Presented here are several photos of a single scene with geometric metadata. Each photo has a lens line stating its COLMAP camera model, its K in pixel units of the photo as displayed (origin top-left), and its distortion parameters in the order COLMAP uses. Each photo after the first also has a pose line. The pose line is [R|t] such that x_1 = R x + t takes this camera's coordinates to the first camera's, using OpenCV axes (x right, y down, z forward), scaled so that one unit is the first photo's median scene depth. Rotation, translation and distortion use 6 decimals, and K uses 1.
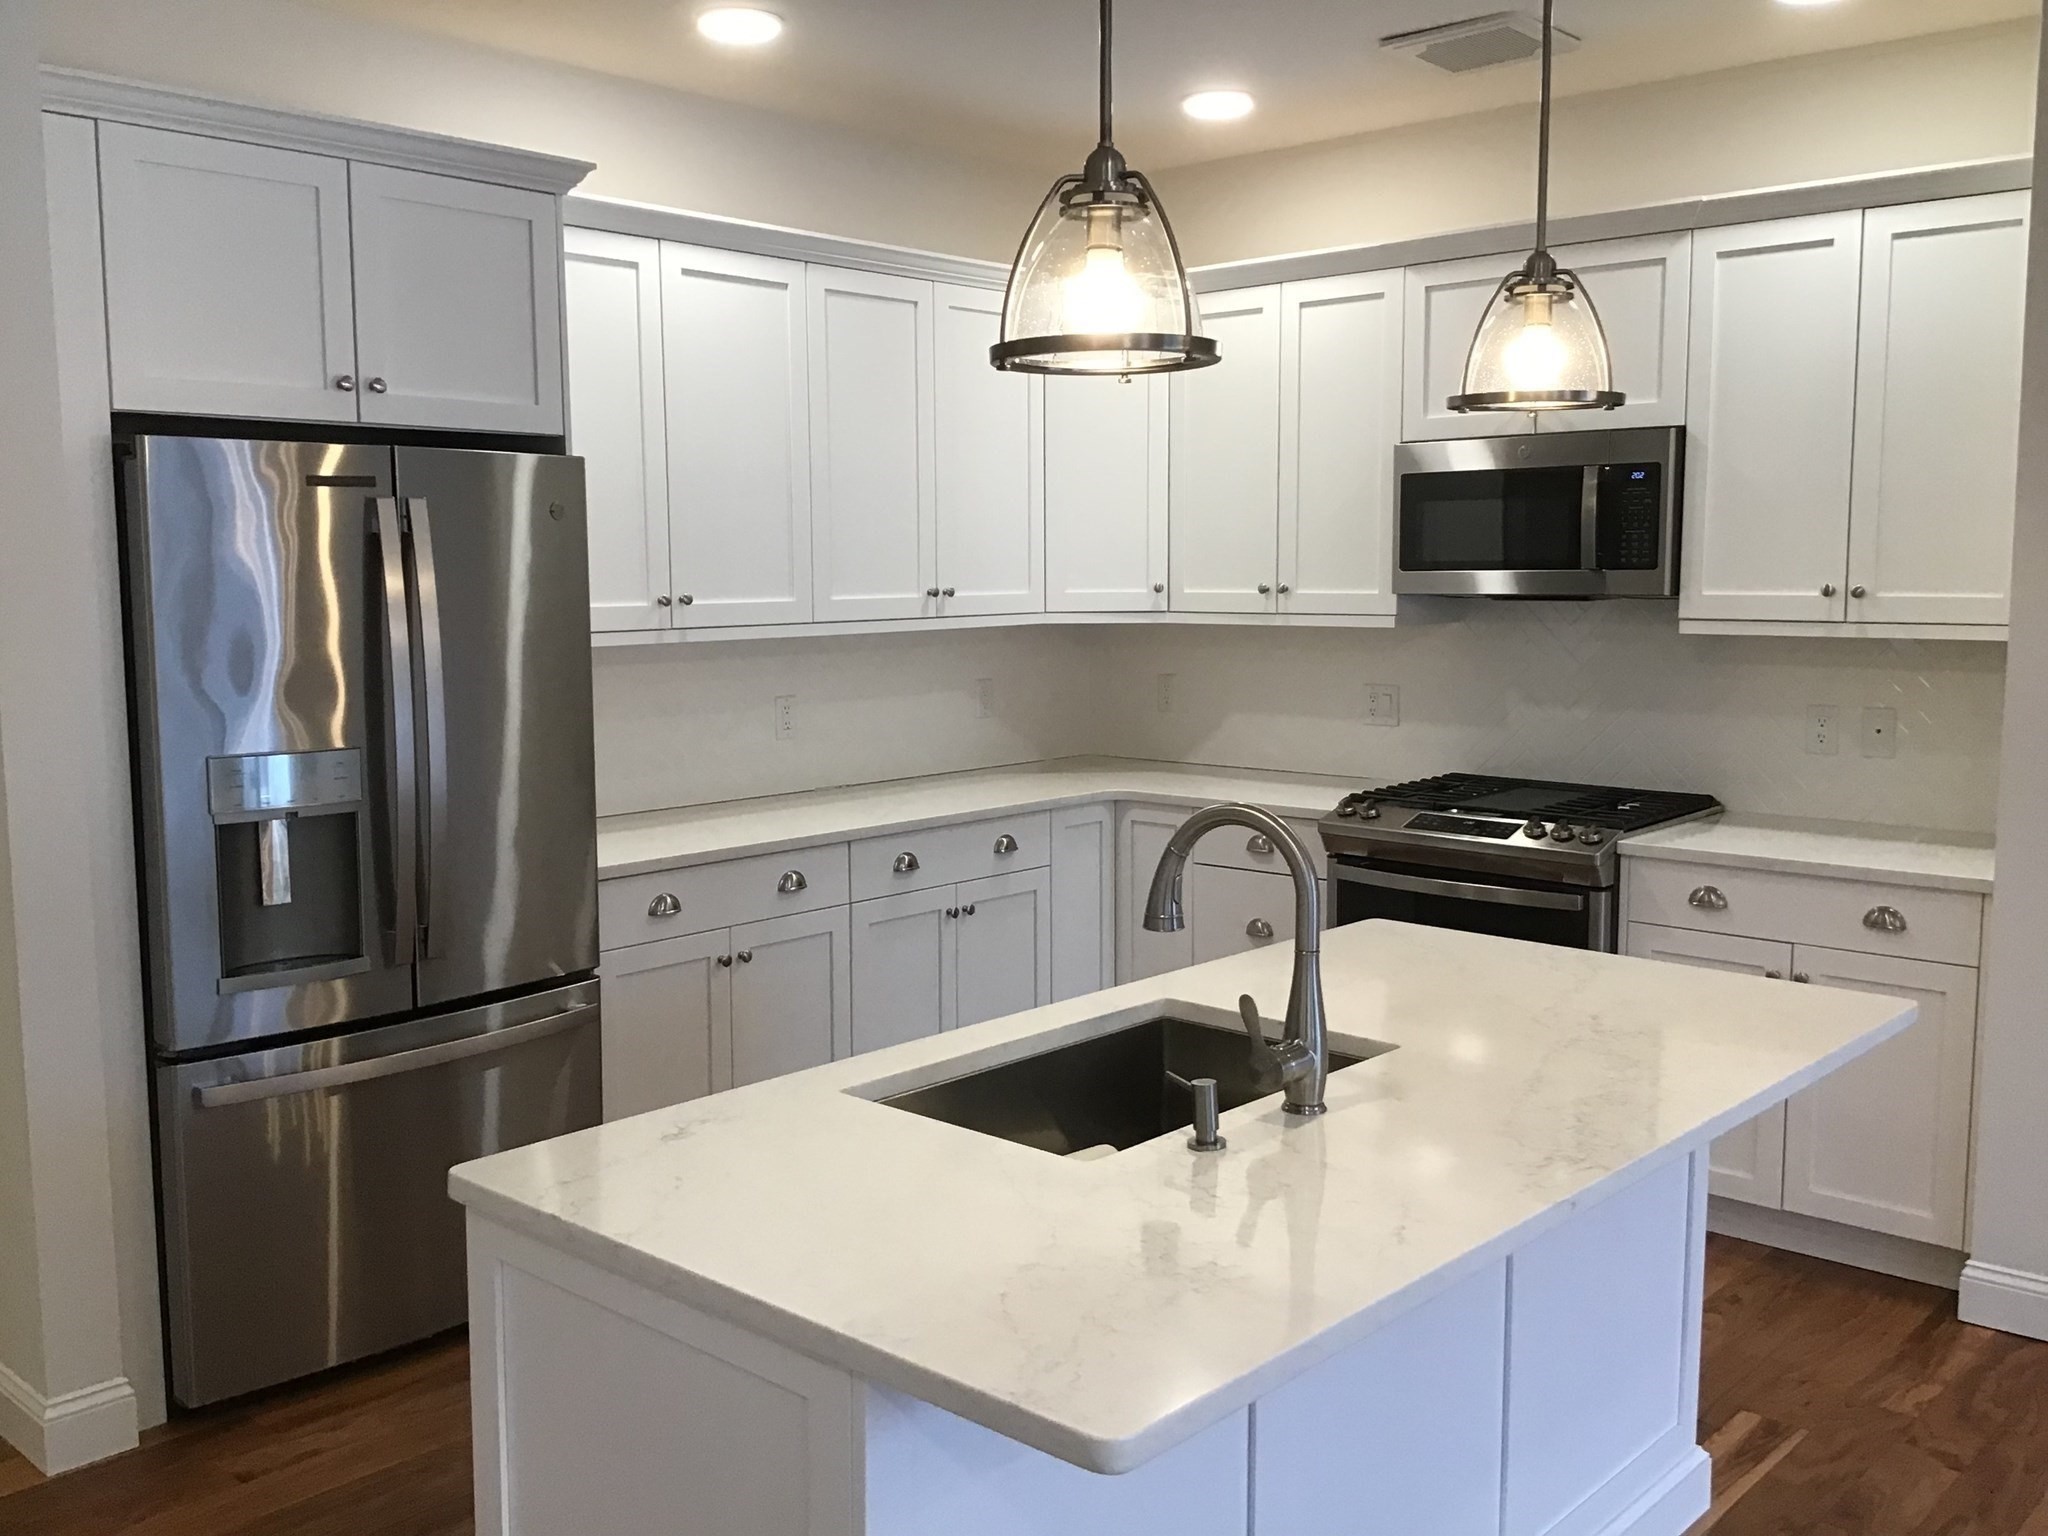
lens RADIAL K [[1852.5, 0, 1011.2], [0, 1852.5, 758.3], [0, 0, 1]] dist [0.145166, -0.305638]
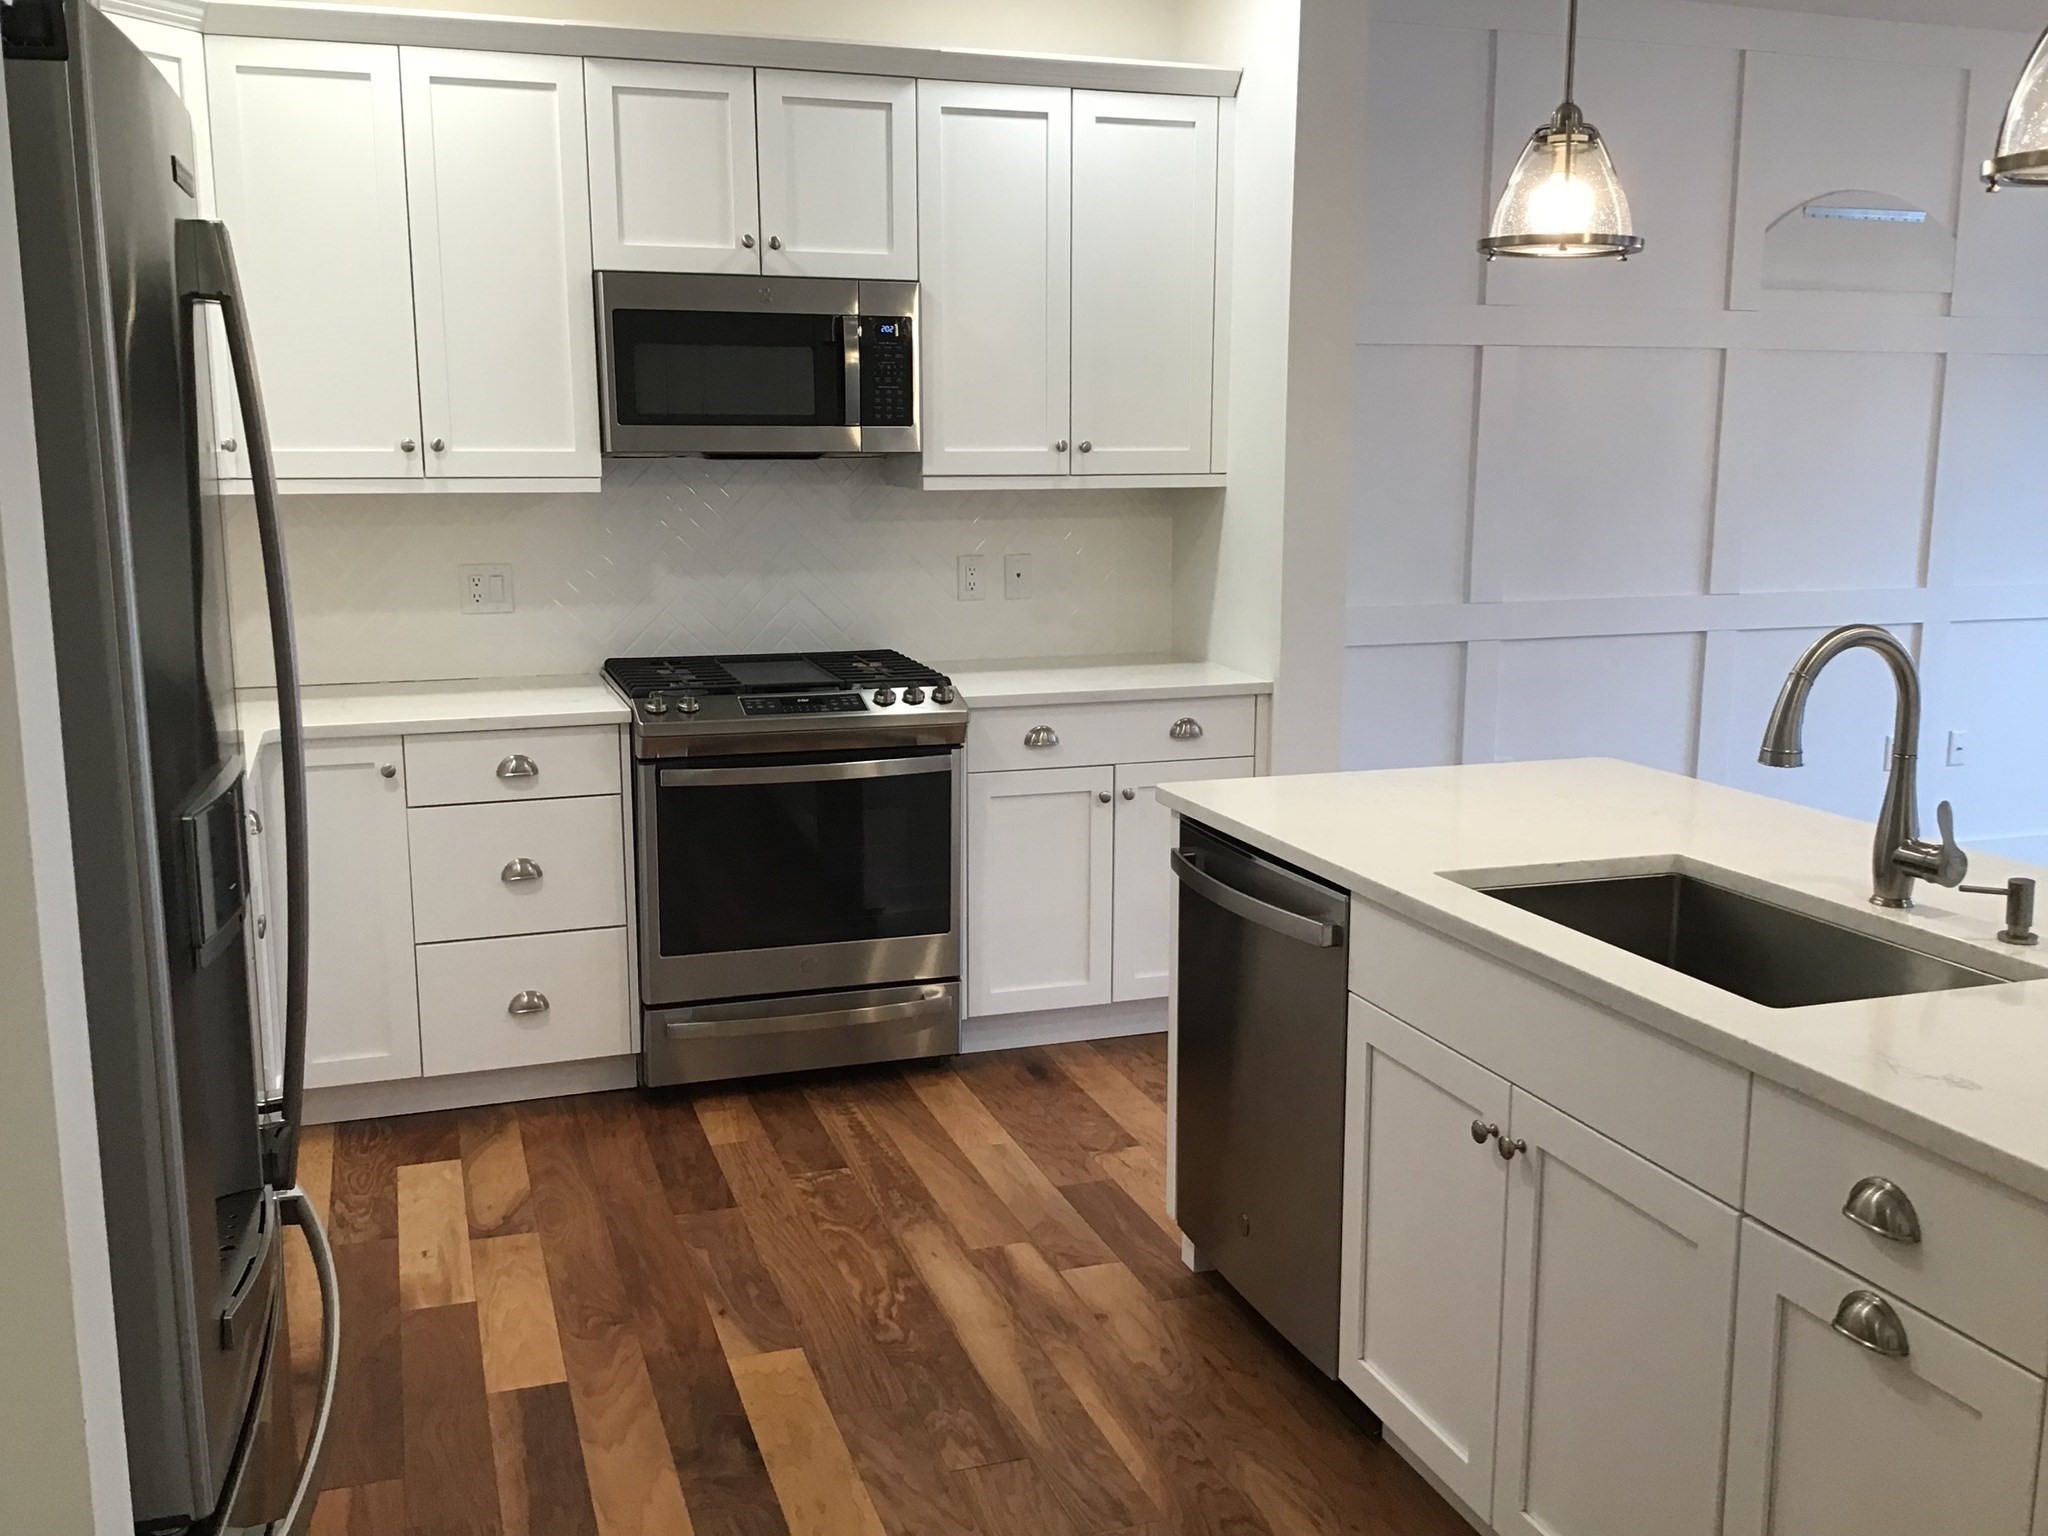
lens RADIAL K [[1852.5, 0, 1011.2], [0, 1852.5, 758.3], [0, 0, 1]] dist [0.145166, -0.305638]
pose [[0.482750, -0.147526, 0.863243, -0.514240], [0.091375, 0.988814, 0.117886, -0.037113], [-0.870978, 0.021970, 0.490830, 0.467377]]
